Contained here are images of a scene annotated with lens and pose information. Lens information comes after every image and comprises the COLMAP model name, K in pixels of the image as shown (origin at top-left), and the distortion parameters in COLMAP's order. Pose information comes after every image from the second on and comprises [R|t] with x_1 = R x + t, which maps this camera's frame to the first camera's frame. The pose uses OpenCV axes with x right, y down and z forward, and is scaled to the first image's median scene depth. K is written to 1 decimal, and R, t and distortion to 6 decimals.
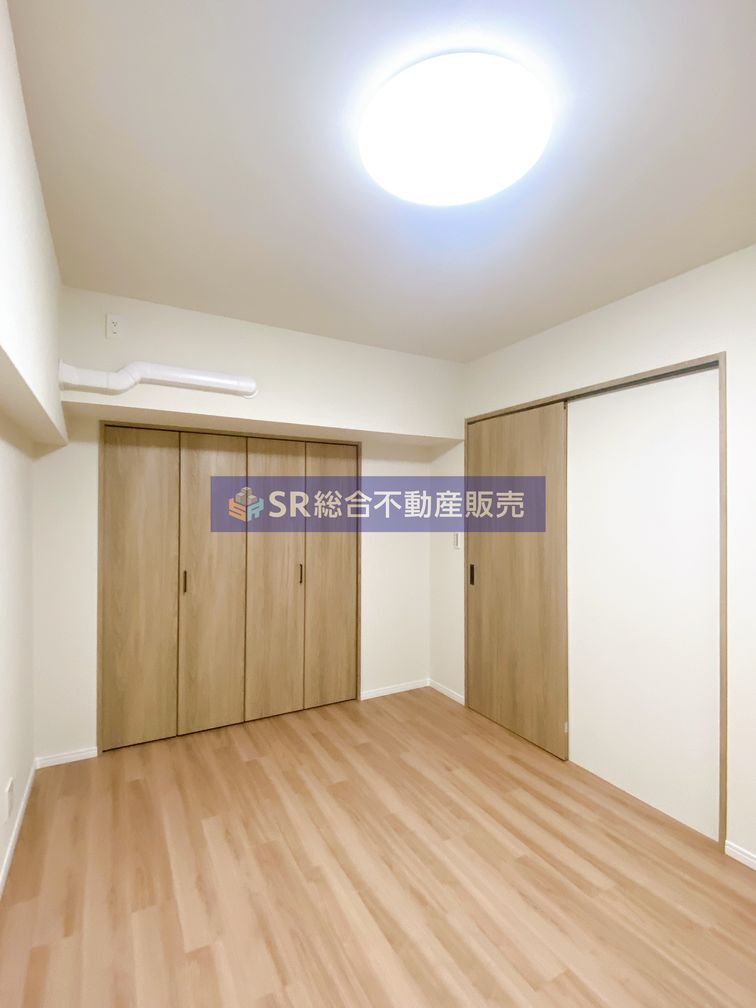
lens RADIAL K [[483.3, 0, 379.9], [0, 483.3, 500.5], [0, 0, 1]] dist [0.026410, -0.019656]
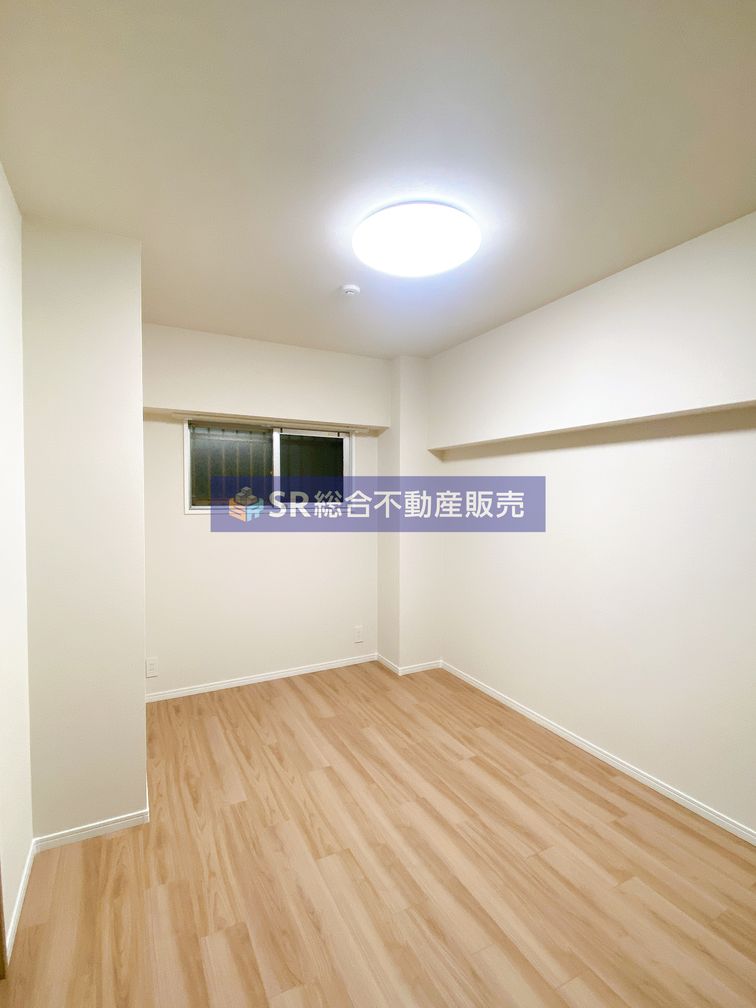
lens RADIAL K [[483.3, 0, 378.8], [0, 483.3, 502.1], [0, 0, 1]] dist [0.026410, -0.019656]
pose [[-0.999558, -0.006557, 0.028982, 0.126732], [-0.006525, 0.999978, 0.001225, 0.023685], [-0.028989, 0.001036, -0.999579, 1.472920]]
